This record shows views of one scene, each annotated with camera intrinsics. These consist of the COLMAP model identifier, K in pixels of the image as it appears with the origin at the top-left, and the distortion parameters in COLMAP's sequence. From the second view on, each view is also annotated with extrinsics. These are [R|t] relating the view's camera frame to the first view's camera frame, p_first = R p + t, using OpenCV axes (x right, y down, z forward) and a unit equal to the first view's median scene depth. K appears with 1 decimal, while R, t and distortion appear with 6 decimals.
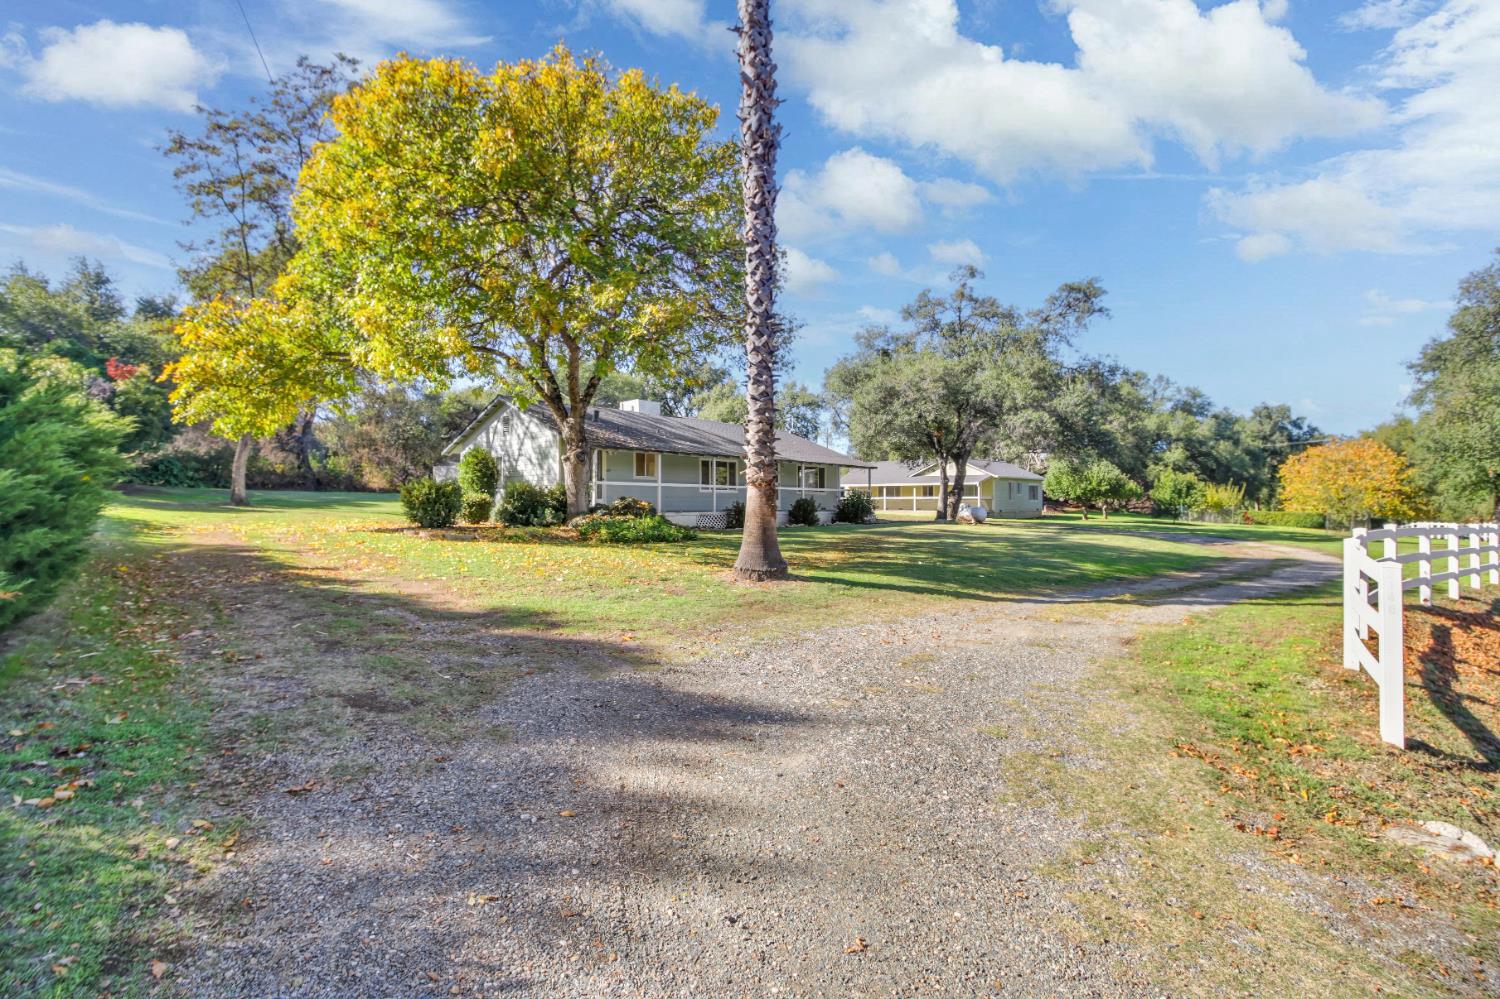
lens RADIAL K [[693.1, 0, 754.5], [0, 693.1, 473.5], [0, 0, 1]] dist [-0.016308, -0.000076]
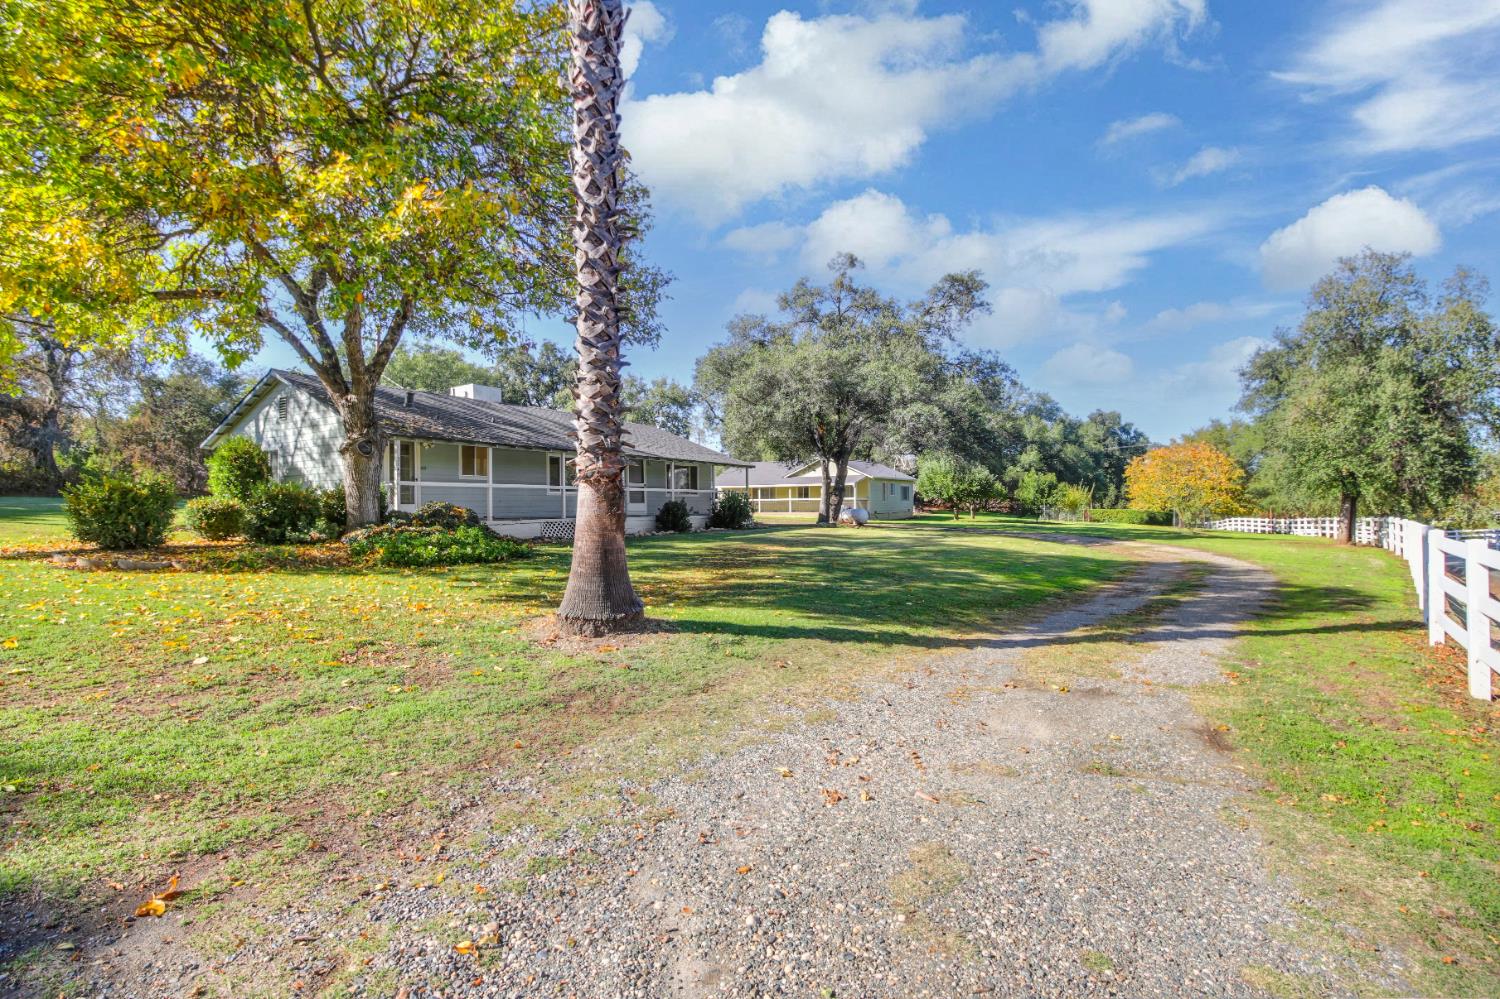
lens RADIAL K [[670.1, 0, 750.0], [0, 670.1, 499.5], [0, 0, 1]] dist [-0.001864, -0.000253]
pose [[0.983600, -0.007795, 0.180192, 0.012416], [0.001627, 0.999408, 0.034355, 0.004440], [-0.180354, -0.033499, 0.983031, 0.137472]]
